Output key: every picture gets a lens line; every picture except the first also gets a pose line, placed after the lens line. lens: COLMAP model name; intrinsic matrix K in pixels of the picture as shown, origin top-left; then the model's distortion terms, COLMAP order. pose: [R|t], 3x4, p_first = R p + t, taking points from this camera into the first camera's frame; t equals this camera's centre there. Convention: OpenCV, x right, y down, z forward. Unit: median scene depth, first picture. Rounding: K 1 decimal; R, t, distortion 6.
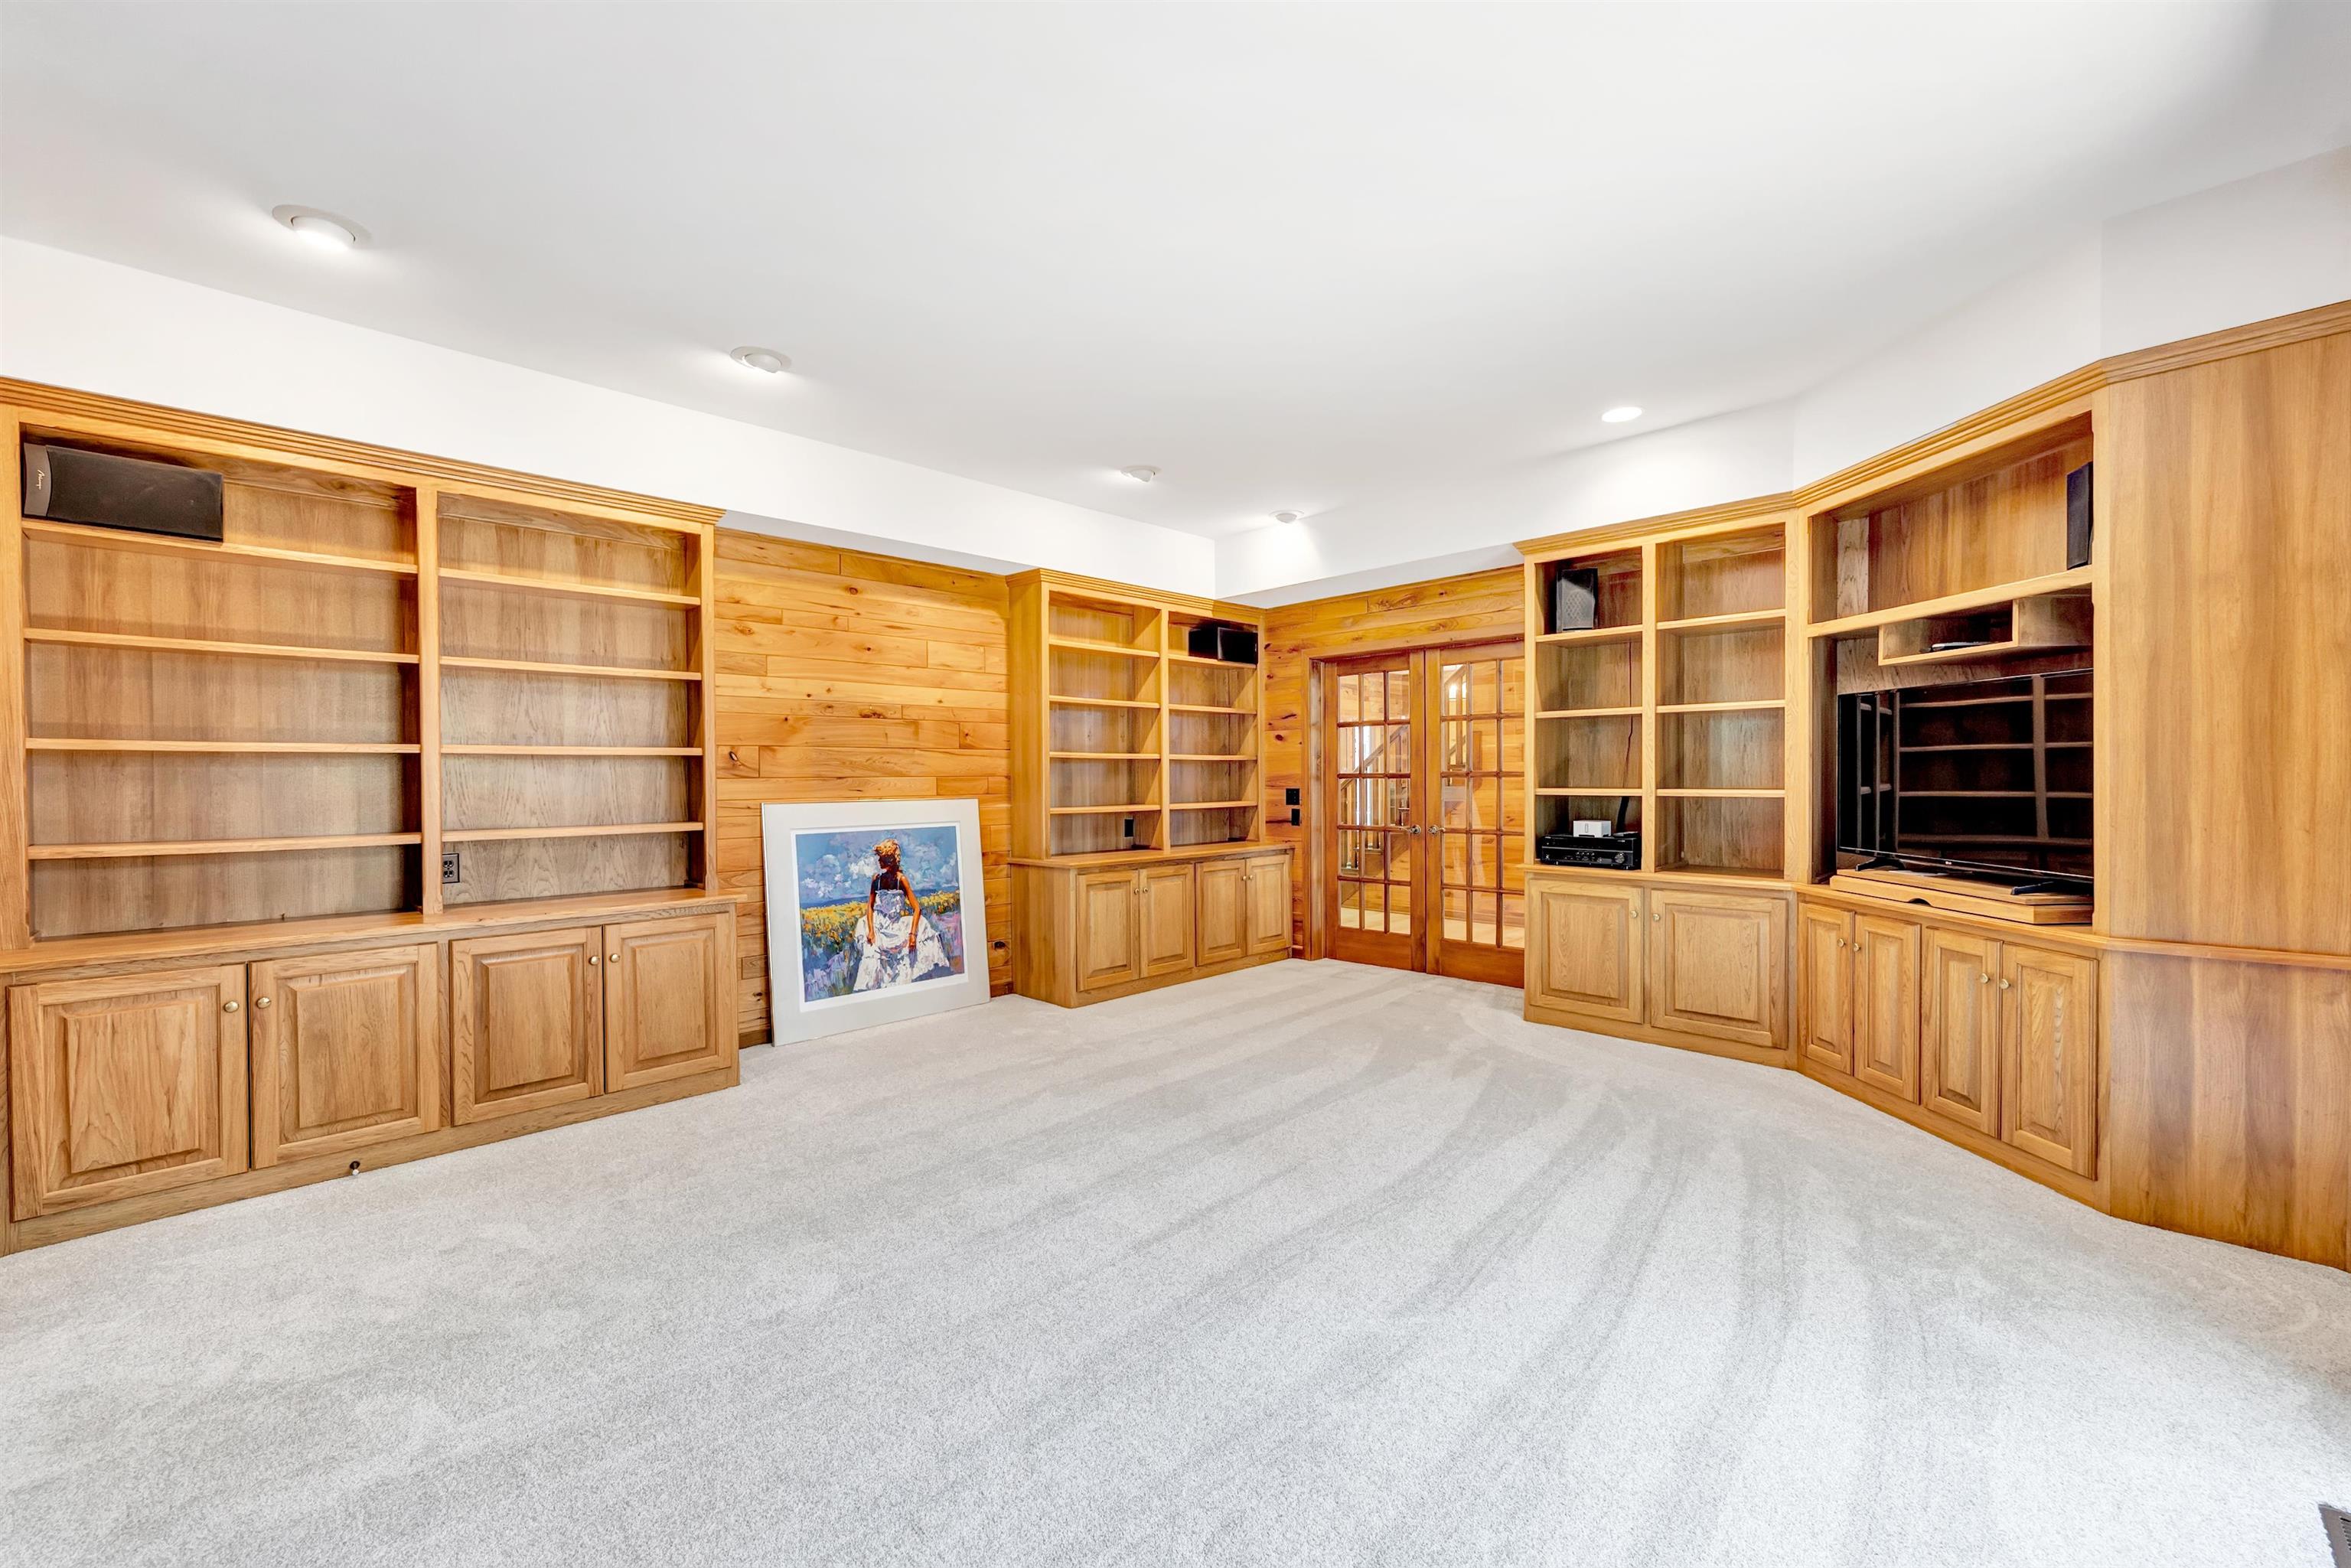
lens RADIAL K [[958.3, 0, 1153.7], [0, 958.3, 784.6], [0, 0, 1]] dist [0.001205, 0.000301]
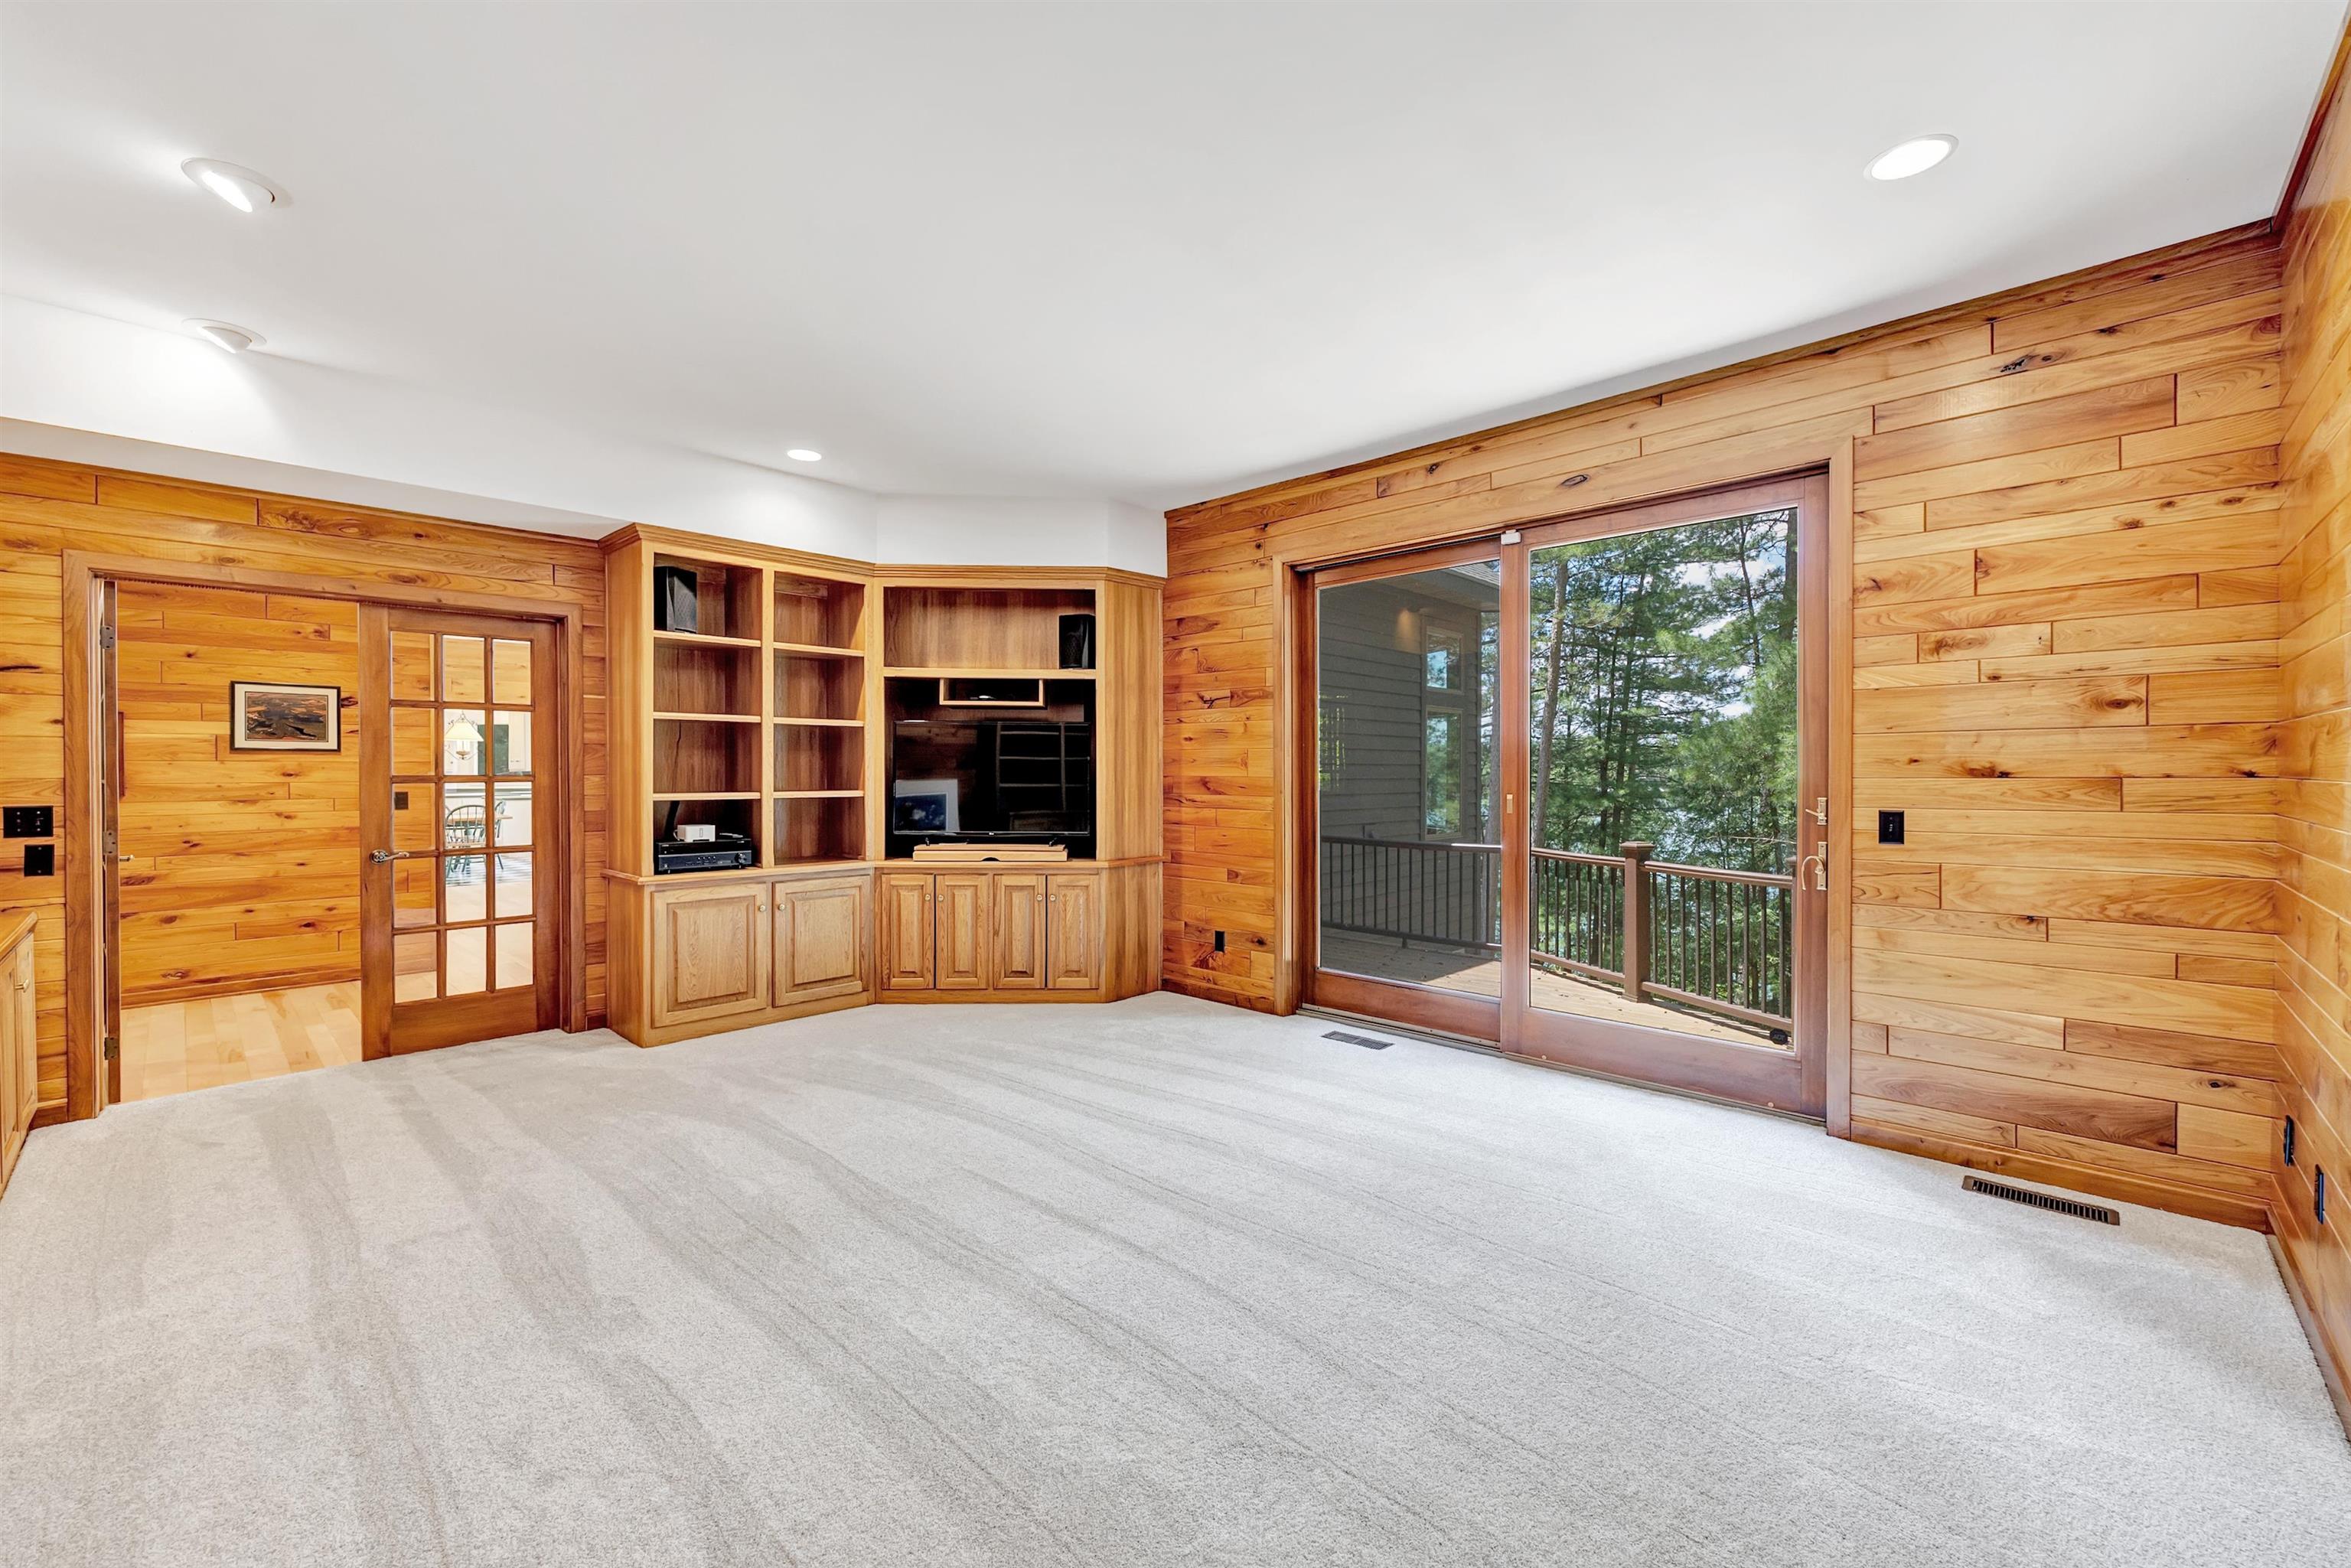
lens RADIAL K [[958.3, 0, 1151.8], [0, 958.3, 777.2], [0, 0, 1]] dist [0.001205, 0.000301]
pose [[-0.036153, 0.005278, 0.999332, -0.673731], [0.013018, 0.999904, -0.004810, -0.001498], [-0.999261, 0.012835, -0.036218, 0.680138]]
